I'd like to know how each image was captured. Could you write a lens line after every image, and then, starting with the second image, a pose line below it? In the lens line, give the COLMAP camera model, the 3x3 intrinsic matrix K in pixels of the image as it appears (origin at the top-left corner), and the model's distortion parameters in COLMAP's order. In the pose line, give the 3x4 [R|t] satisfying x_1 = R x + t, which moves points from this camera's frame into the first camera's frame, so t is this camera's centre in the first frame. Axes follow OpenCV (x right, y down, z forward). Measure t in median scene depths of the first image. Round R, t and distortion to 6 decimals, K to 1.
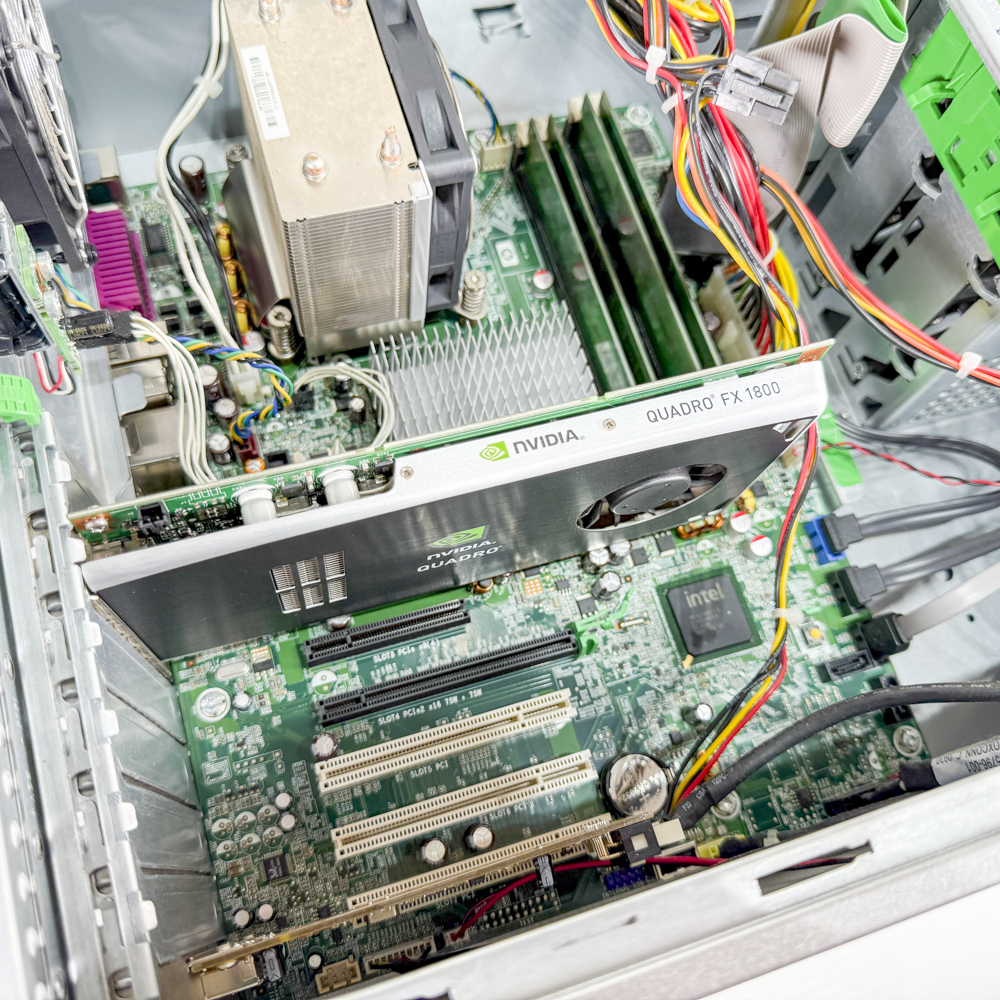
lens RADIAL K [[1018.4, 0, 500.0], [0, 1018.4, 500.0], [0, 0, 1]] dist [0.056758, -0.142982]
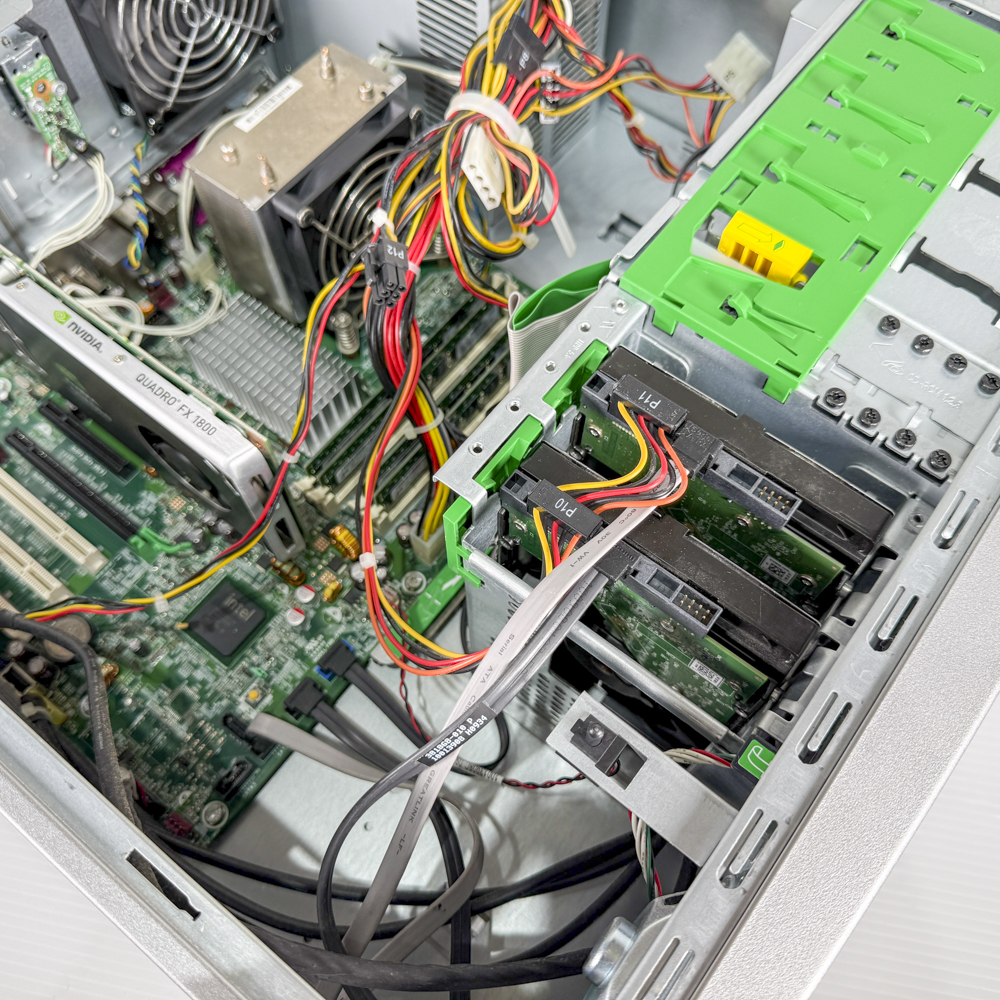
lens RADIAL K [[1018.4, 0, 500.0], [0, 1018.4, 500.0], [0, 0, 1]] dist [0.056758, -0.142982]
pose [[0.565666, 0.680845, -0.465265, 0.950916], [-0.739388, 0.668579, 0.079421, -0.355120], [0.365140, 0.299086, 0.881601, 0.003526]]
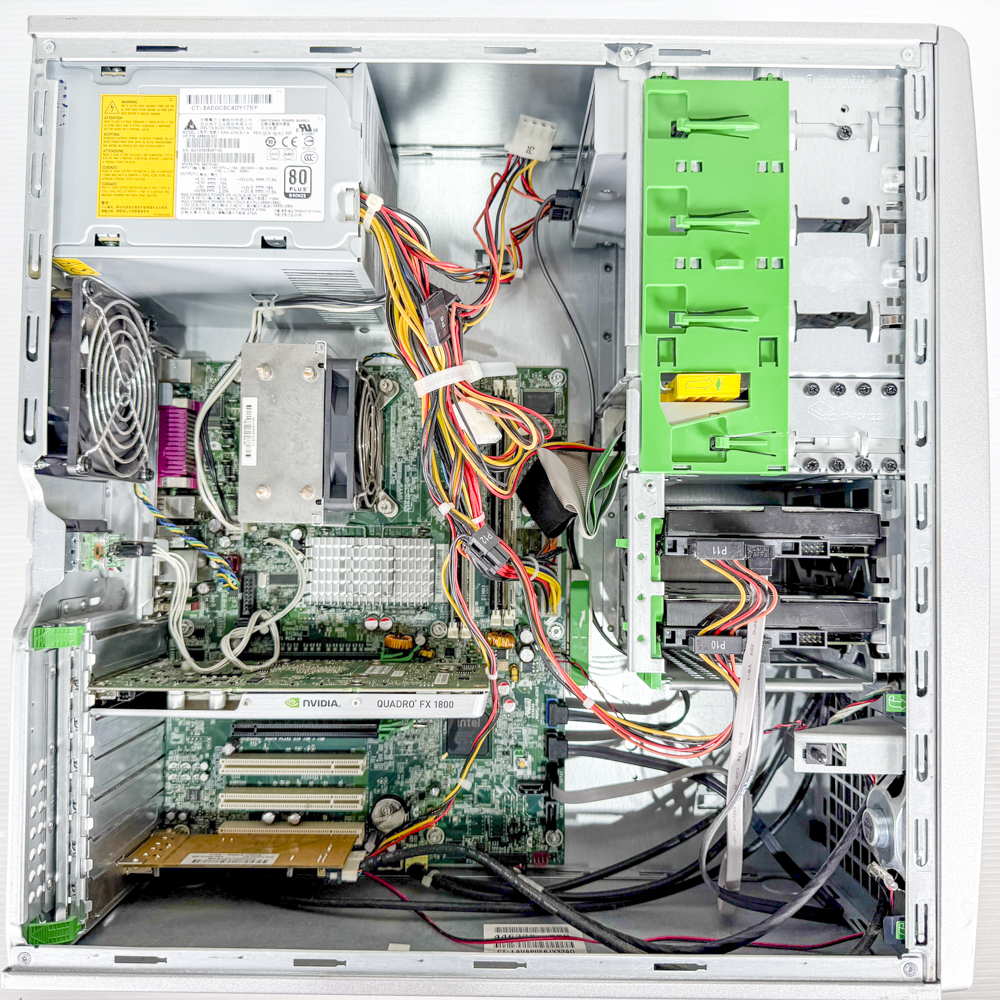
lens RADIAL K [[1018.4, 0, 500.0], [0, 1018.4, 500.0], [0, 0, 1]] dist [0.056758, -0.142982]
pose [[0.943898, 0.301147, -0.135522, 0.408881], [-0.244056, 0.912586, 0.328059, -0.899649], [0.222469, -0.276580, 0.934886, -0.515239]]
